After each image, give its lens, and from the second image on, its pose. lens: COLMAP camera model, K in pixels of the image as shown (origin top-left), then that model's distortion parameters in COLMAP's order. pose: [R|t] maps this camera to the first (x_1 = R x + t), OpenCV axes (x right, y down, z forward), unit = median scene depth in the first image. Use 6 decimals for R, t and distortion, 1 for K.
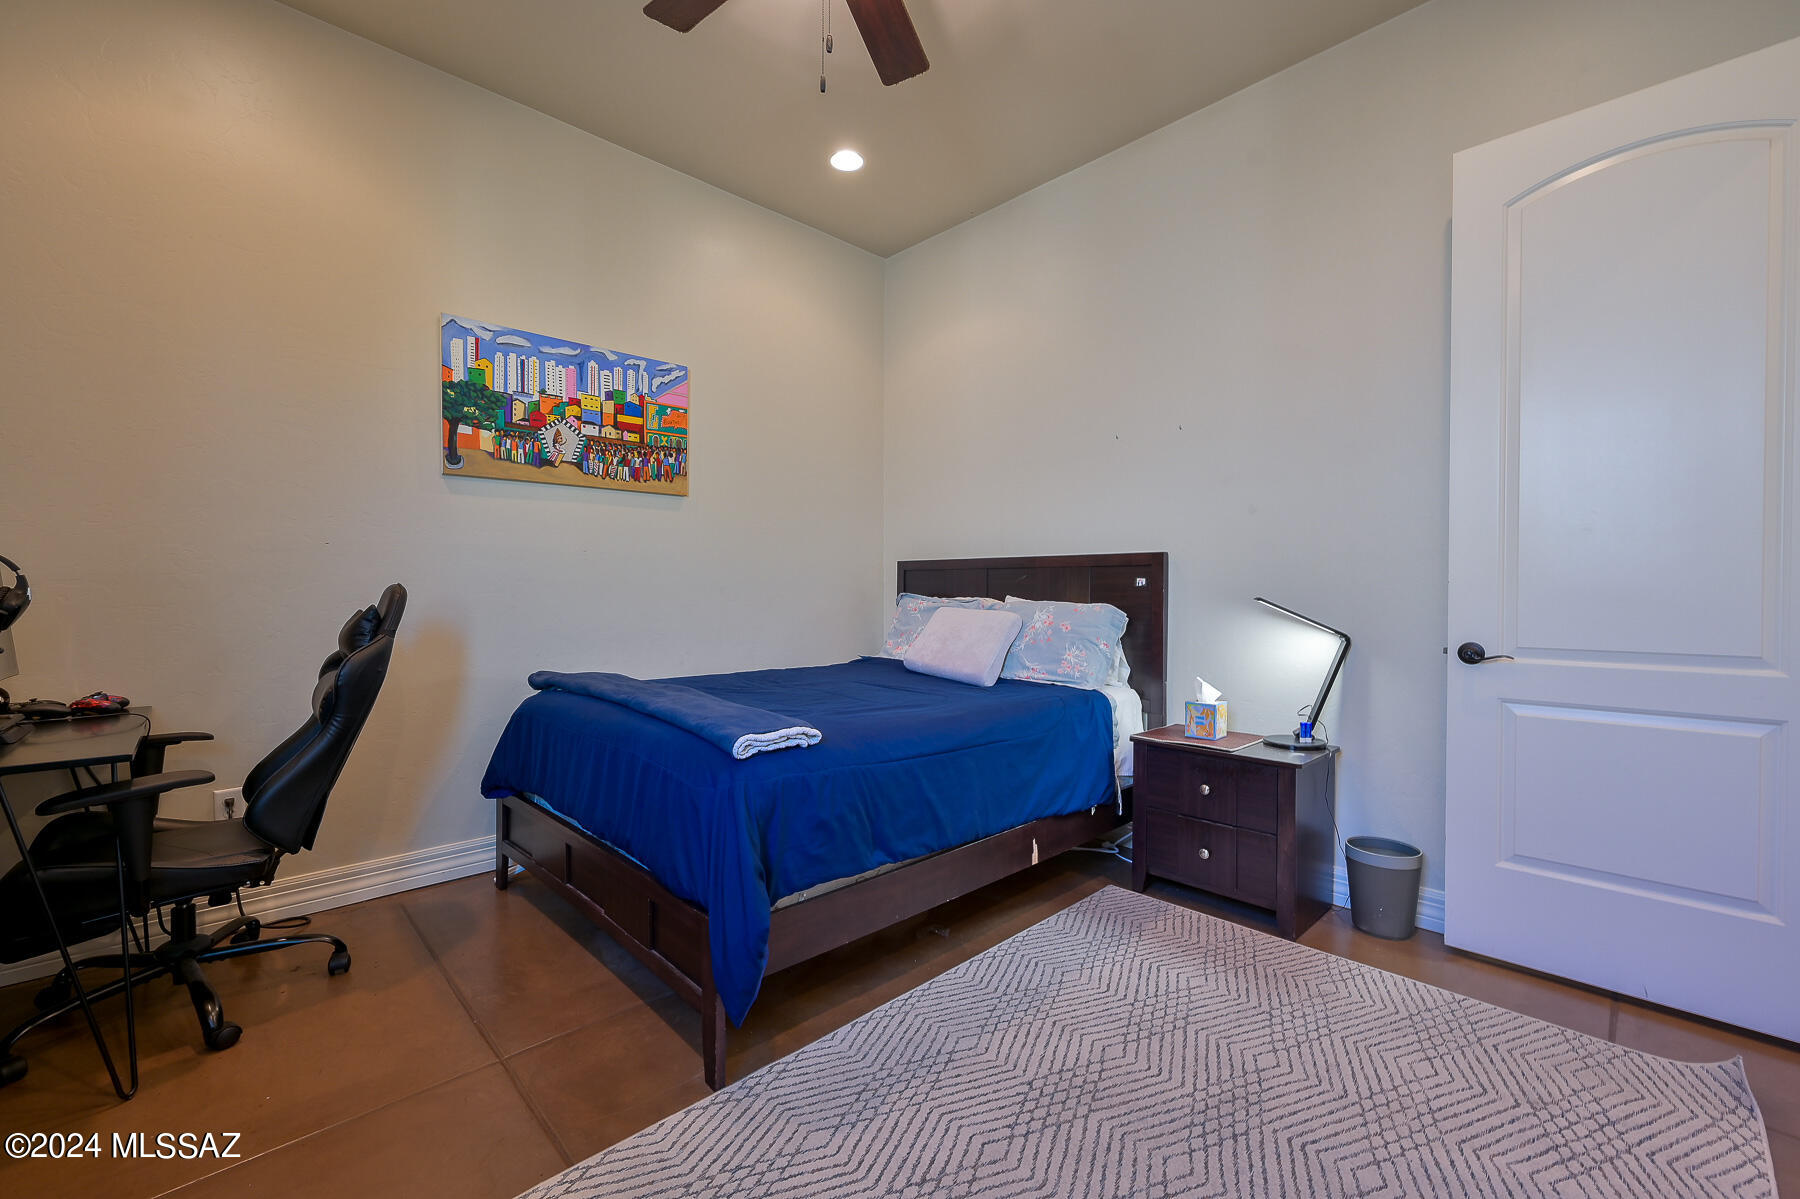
lens RADIAL K [[745.8, 0, 903.0], [0, 745.8, 601.7], [0, 0, 1]] dist [0.000756, 0.000088]
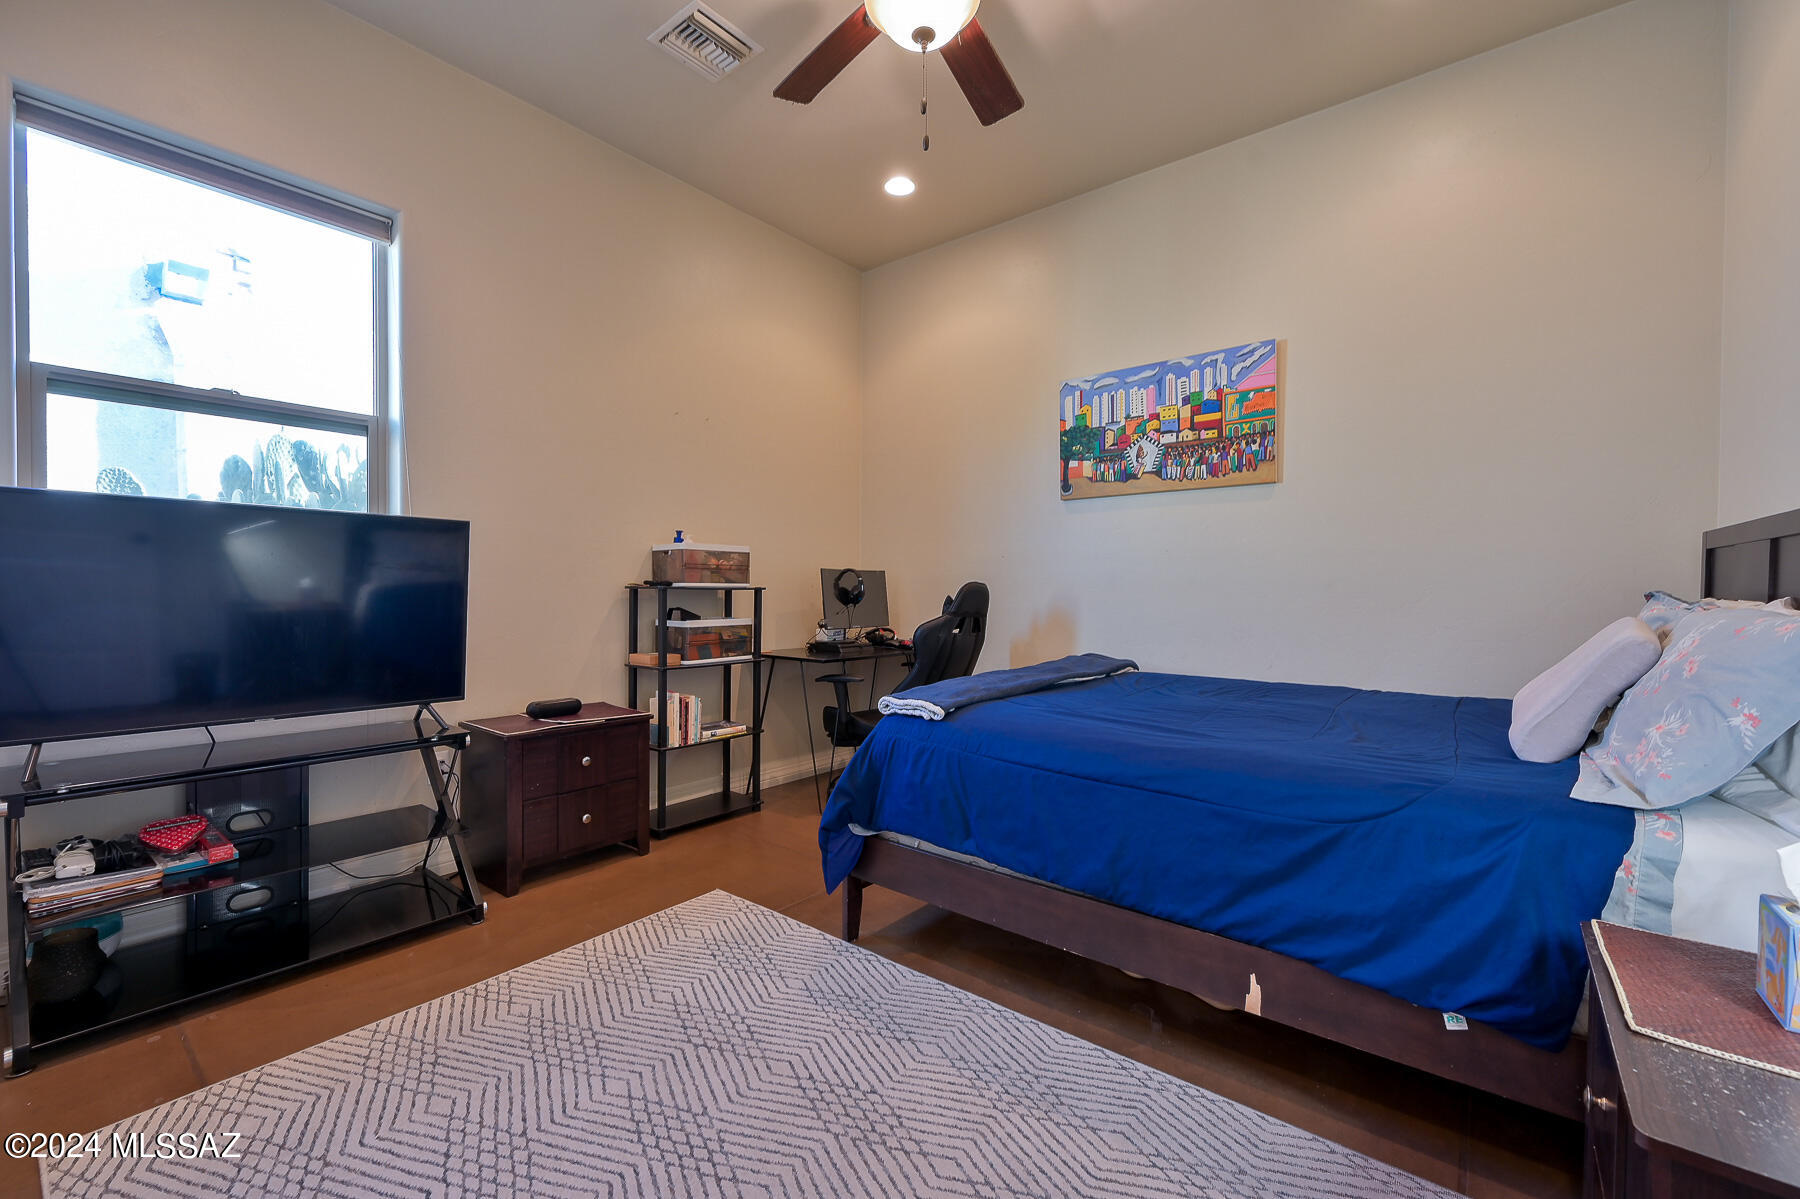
lens RADIAL K [[745.8, 0, 903.0], [0, 745.8, 601.7], [0, 0, 1]] dist [0.000756, 0.000088]
pose [[0.121714, 0.017430, -0.992412, 0.613146], [-0.018911, 0.999705, 0.015239, -0.003117], [0.992385, 0.016913, 0.122007, 0.495809]]
